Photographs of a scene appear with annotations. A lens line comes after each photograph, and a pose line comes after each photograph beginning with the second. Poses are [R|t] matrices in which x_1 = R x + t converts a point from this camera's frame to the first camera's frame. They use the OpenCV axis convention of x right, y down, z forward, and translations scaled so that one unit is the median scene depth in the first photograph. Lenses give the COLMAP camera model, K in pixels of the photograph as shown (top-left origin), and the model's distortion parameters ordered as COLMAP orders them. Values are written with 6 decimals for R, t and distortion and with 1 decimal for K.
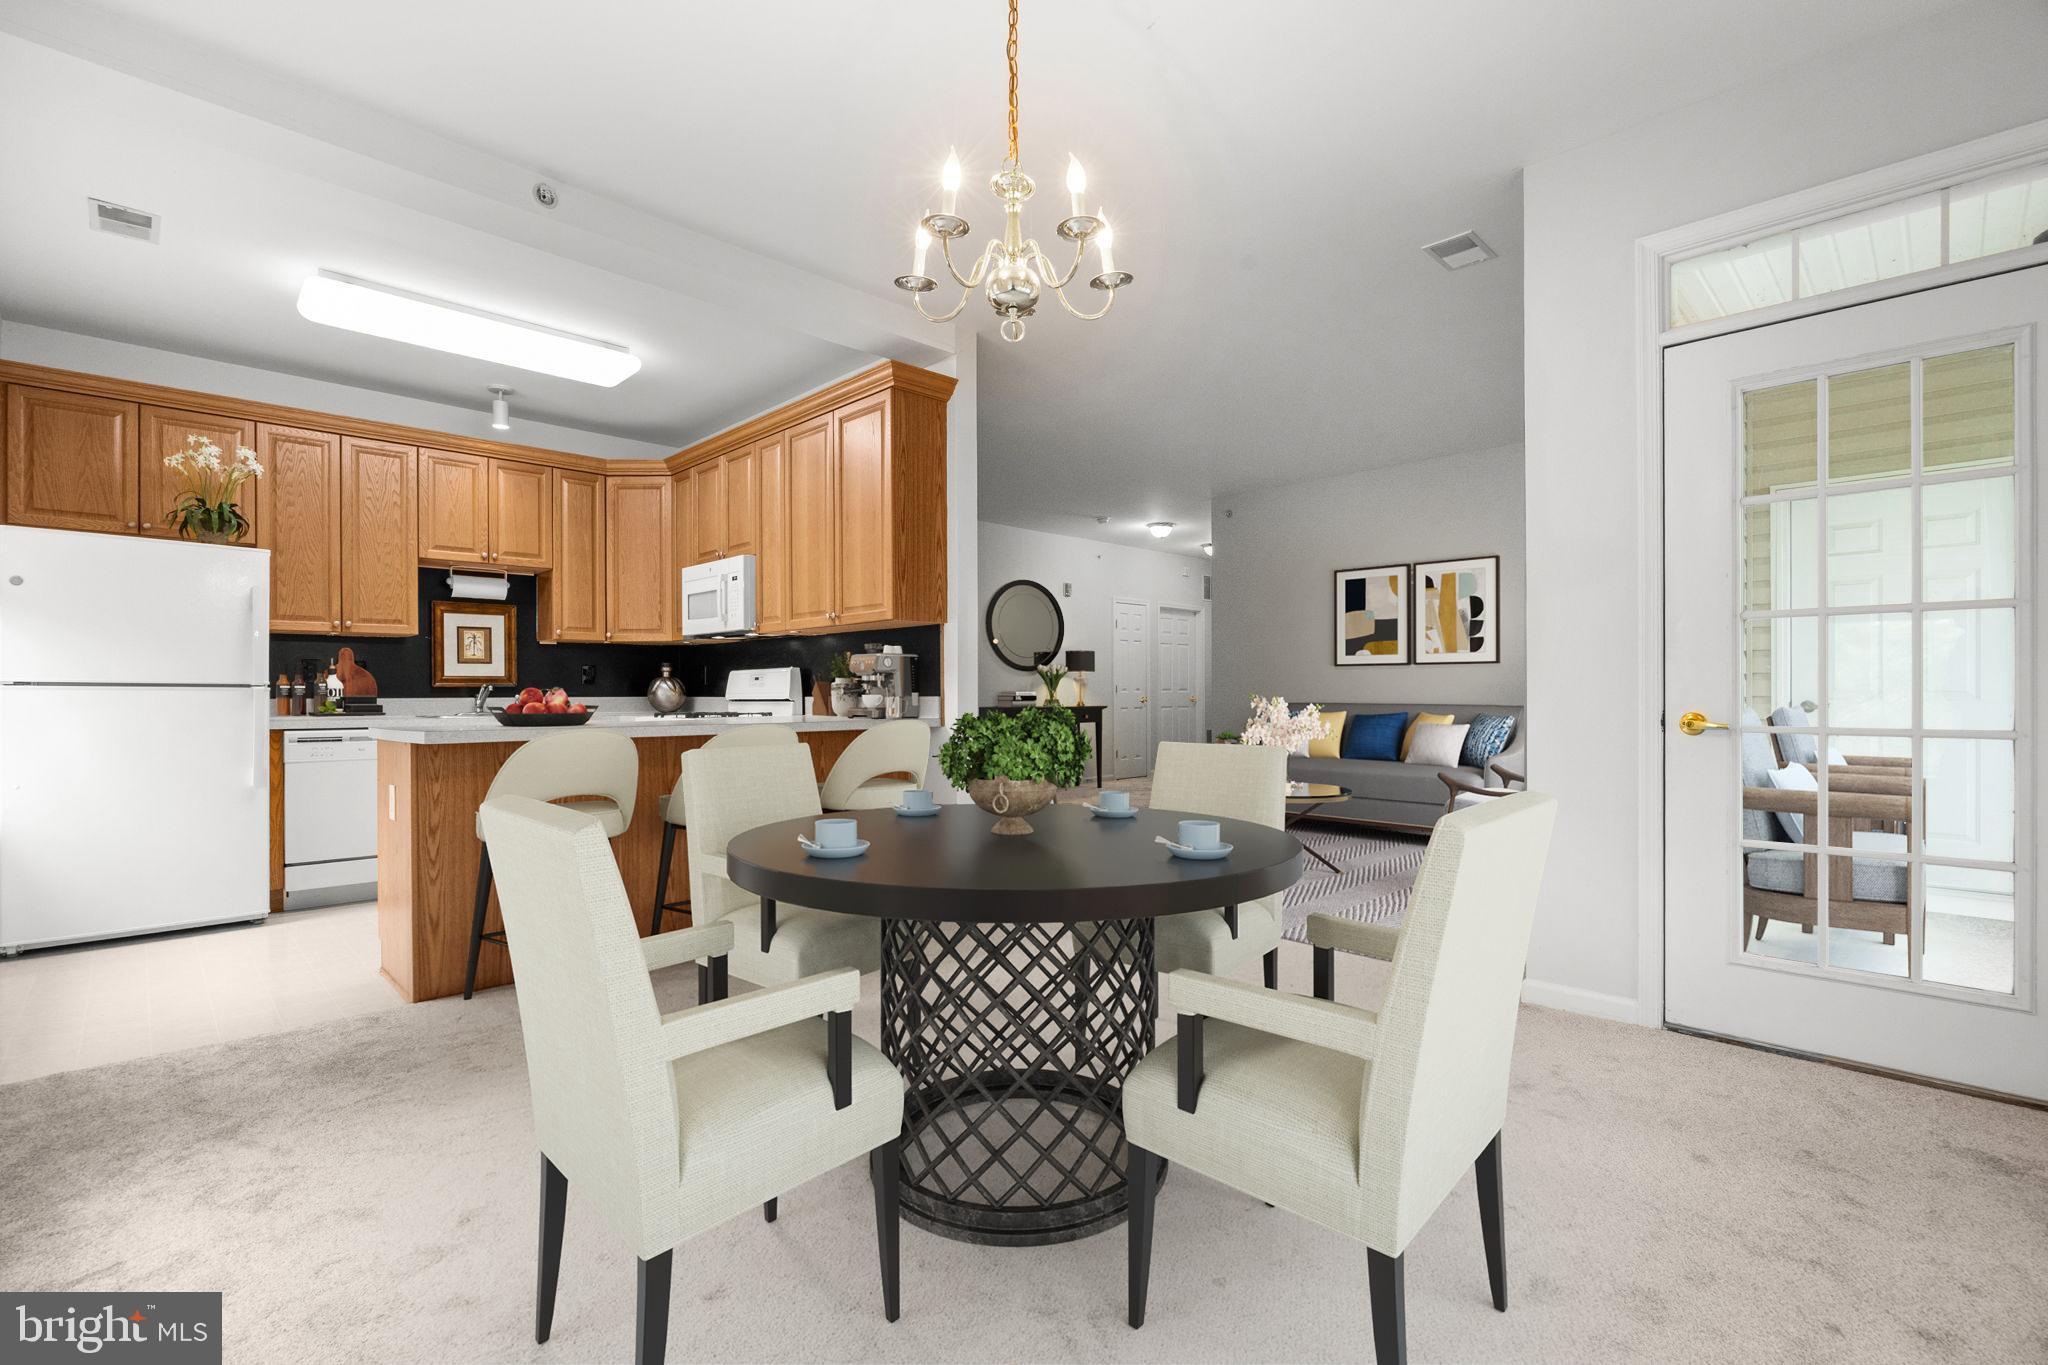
lens RADIAL K [[905.8, 0, 1019.1], [0, 905.8, 690.0], [0, 0, 1]] dist [-0.009442, -0.000572]
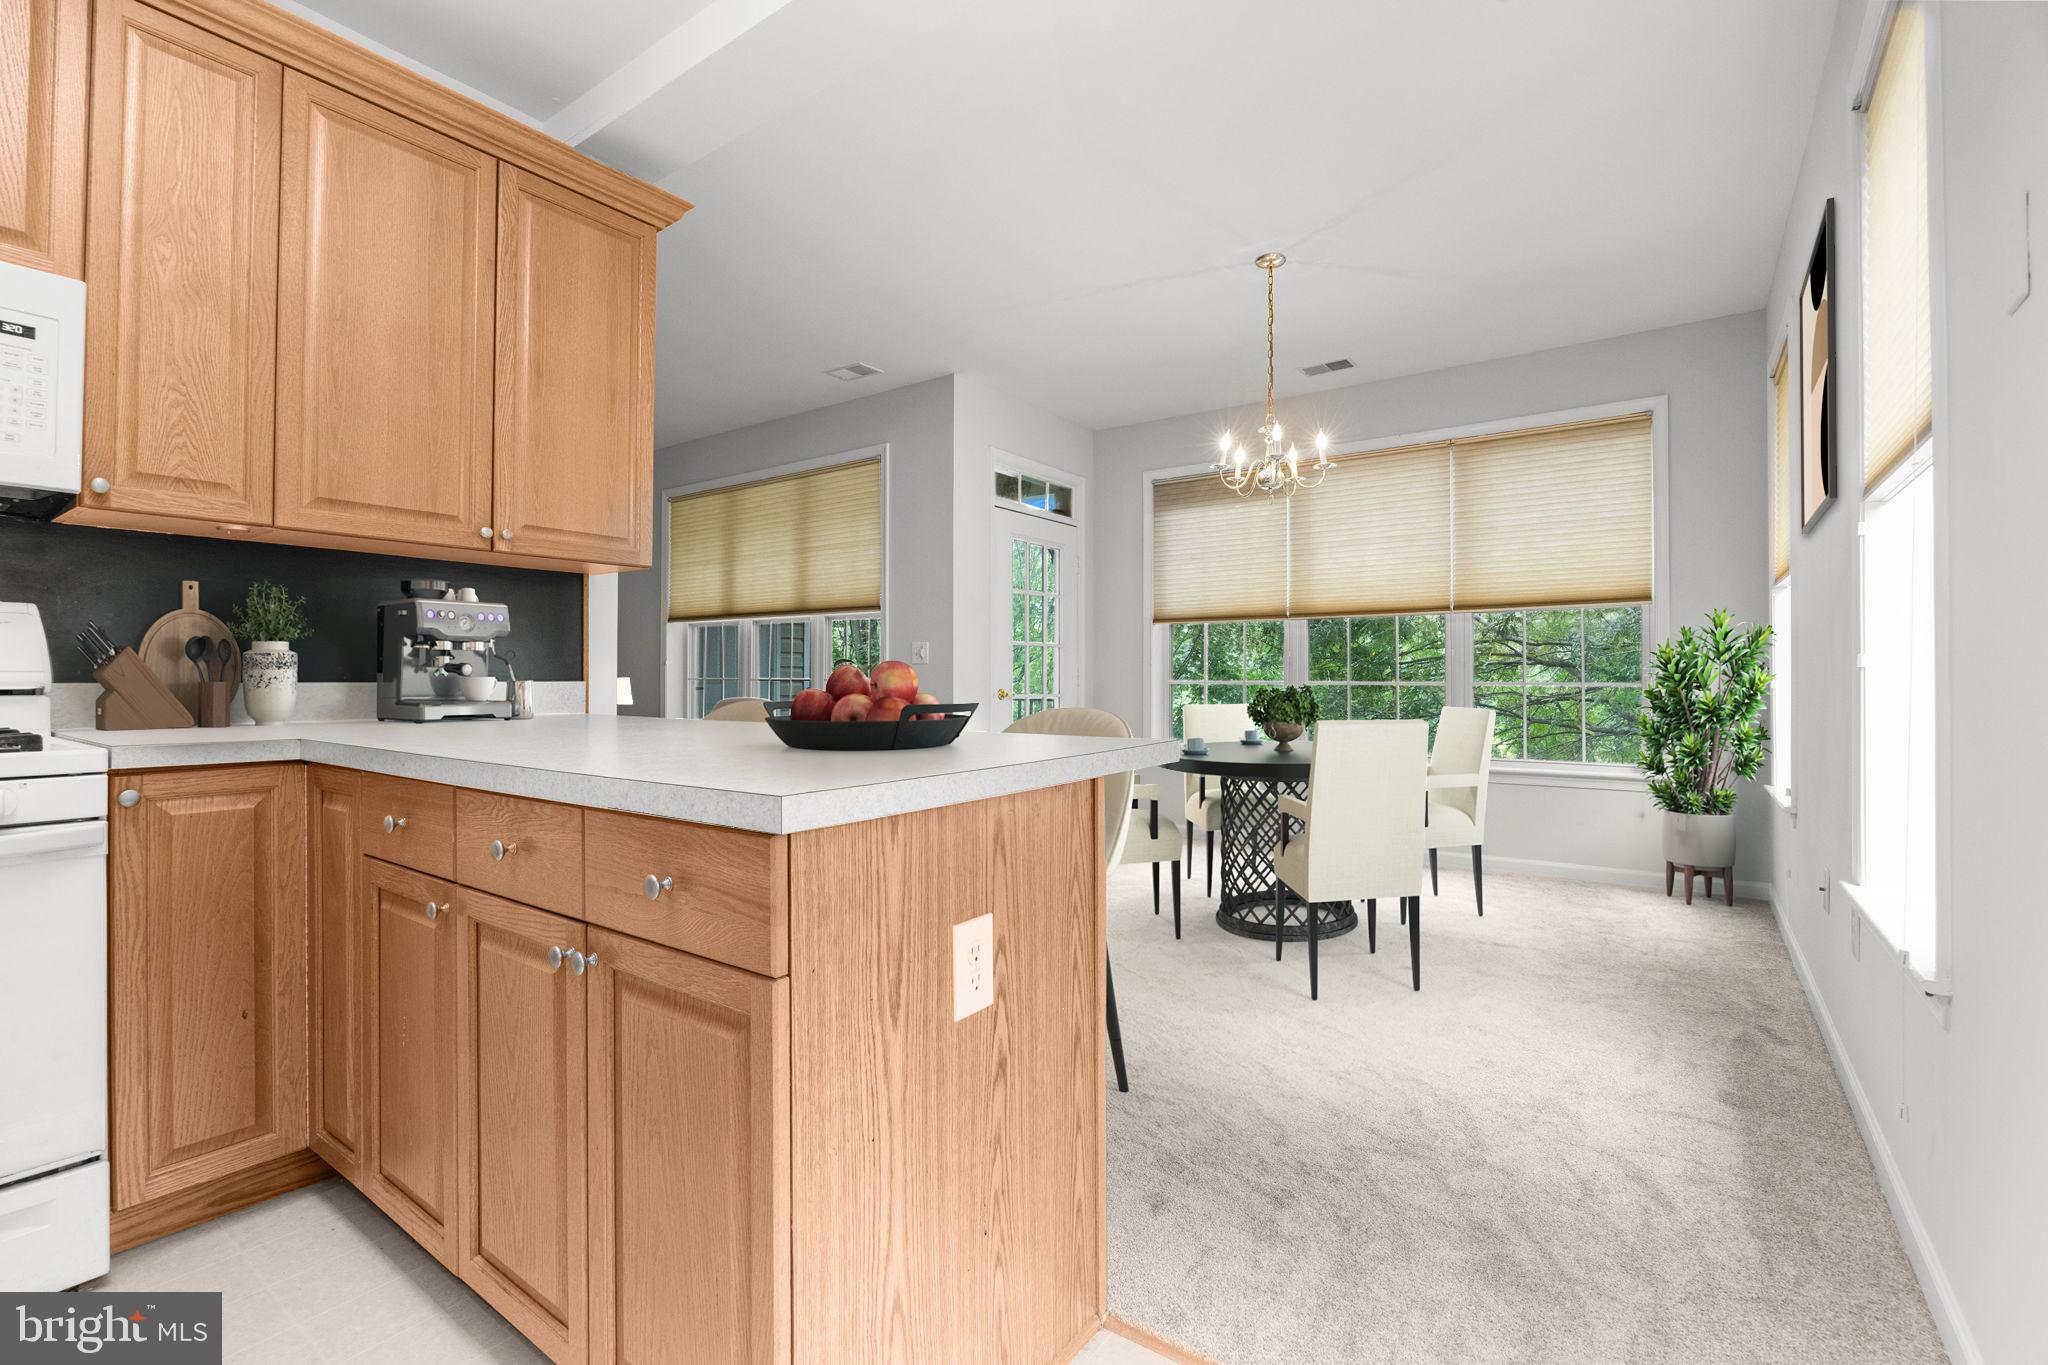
lens RADIAL K [[941.6, 0, 1039.2], [0, 941.6, 666.7], [0, 0, 1]] dist [-0.002749, -0.000114]
pose [[-0.165254, 0.016548, 0.986112, -0.716735], [-0.007581, 0.999808, -0.018048, 0.004468], [-0.986222, -0.010458, -0.165096, 0.685106]]
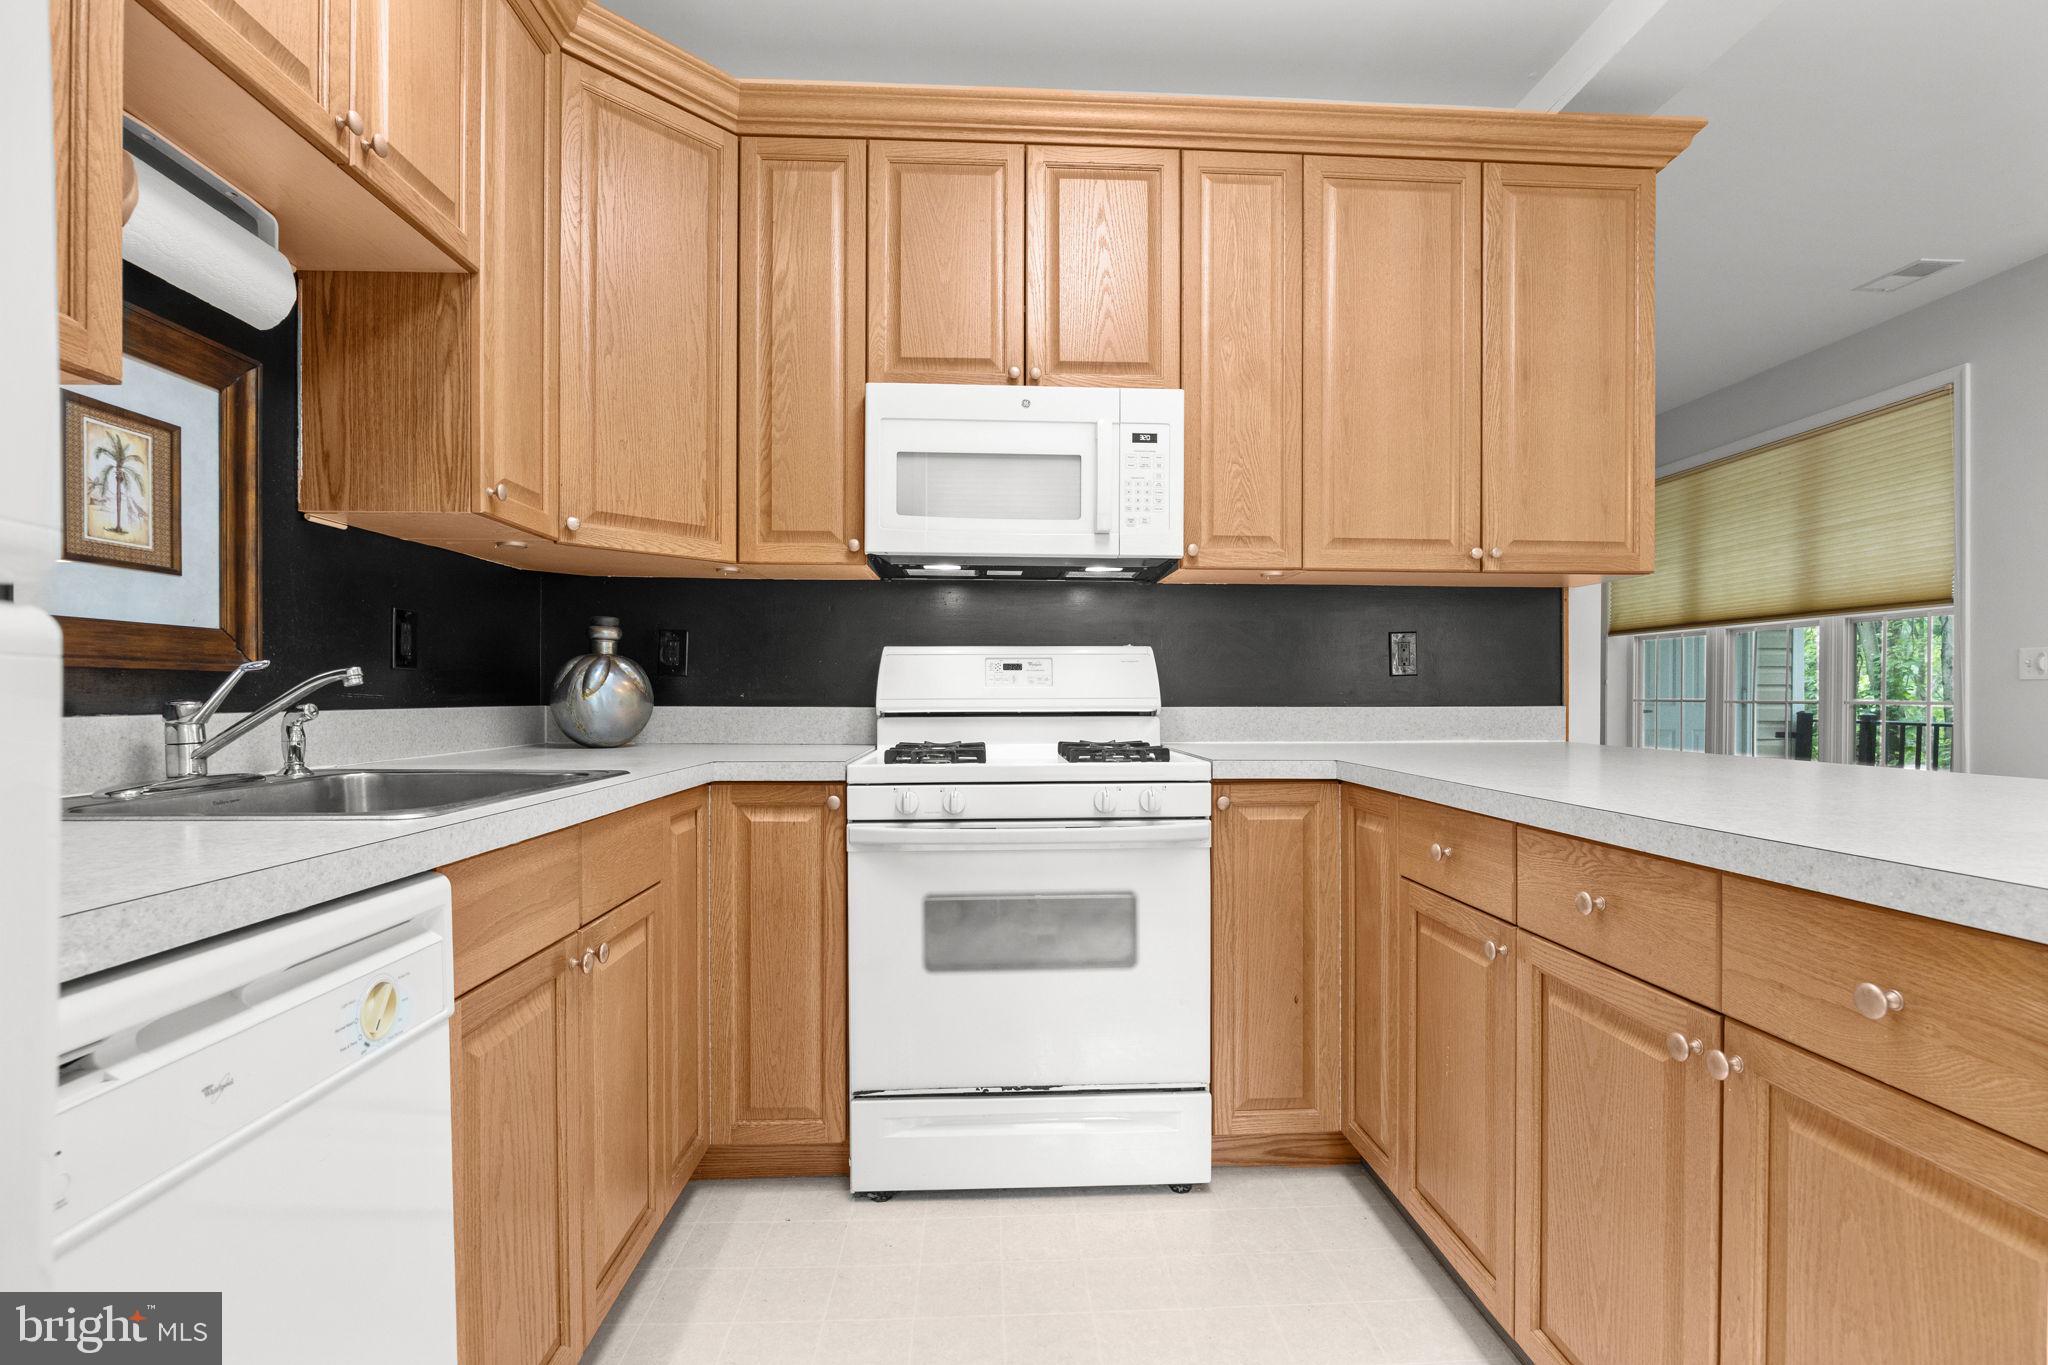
lens RADIAL K [[972.2, 0, 1023.1], [0, 972.2, 702.2], [0, 0, 1]] dist [0.000167, -0.000263]
pose [[0.666351, 0.001119, 0.745638, -0.705594], [-0.008763, 0.999942, 0.006331, 0.002064], [-0.745587, -0.010753, 0.666322, 0.731497]]
